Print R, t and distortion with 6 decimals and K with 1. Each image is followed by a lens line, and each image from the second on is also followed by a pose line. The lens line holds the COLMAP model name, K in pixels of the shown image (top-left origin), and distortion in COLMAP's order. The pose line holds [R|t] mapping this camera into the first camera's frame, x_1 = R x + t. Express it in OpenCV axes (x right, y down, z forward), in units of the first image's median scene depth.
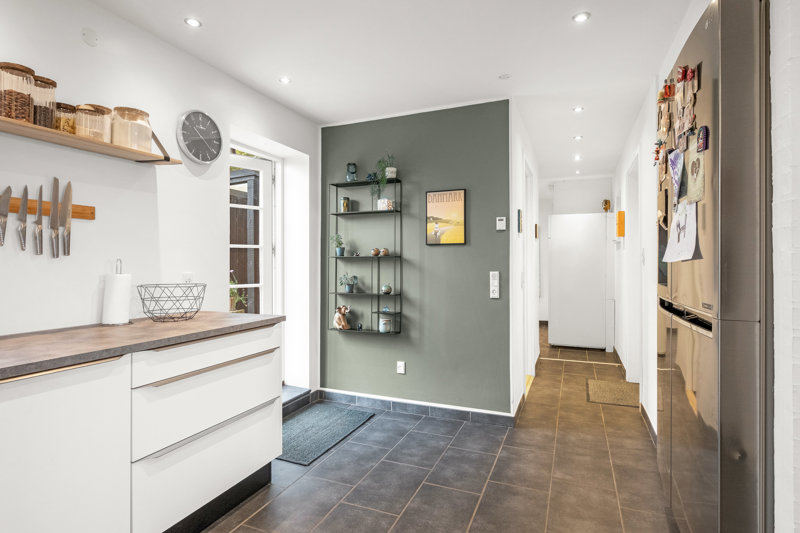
lens RADIAL K [[420.7, 0, 399.5], [0, 420.7, 262.5], [0, 0, 1]] dist [-0.000592, 0.000261]
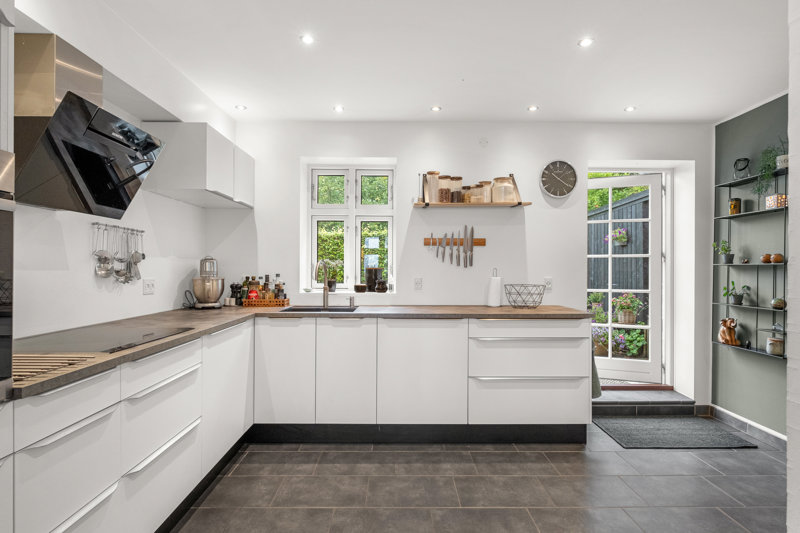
lens RADIAL K [[414.2, 0, 400.0], [0, 414.2, 266.5], [0, 0, 1]] dist [-0.000394, -0.000151]
pose [[0.397053, -0.002750, -0.917792, 0.426355], [-0.001445, 0.999992, -0.003621, -0.004924], [0.917795, 0.002764, 0.397046, -0.007376]]
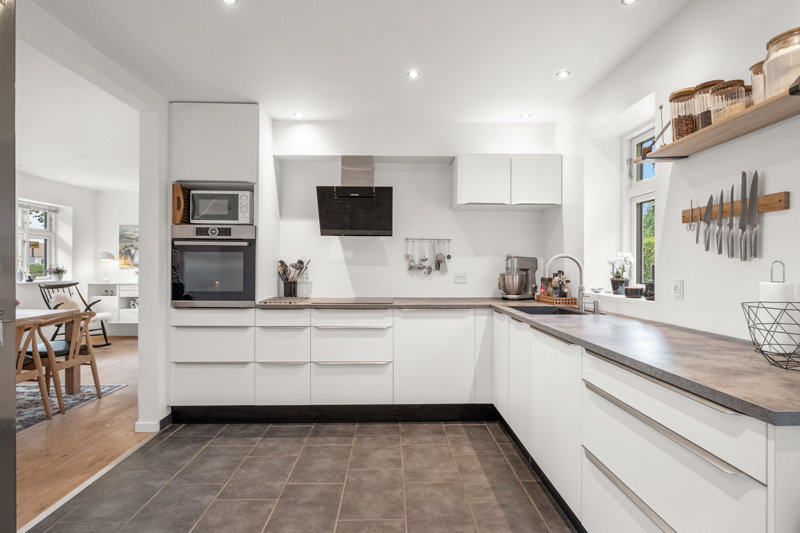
lens RADIAL K [[411.1, 0, 401.3], [0, 411.1, 264.5], [0, 0, 1]] dist [-0.000136, -0.000363]
pose [[-0.908308, -0.002976, -0.418292, 0.115914], [-0.001025, 0.999988, -0.004887, 0.000425], [0.418302, -0.004010, -0.908299, 0.816823]]
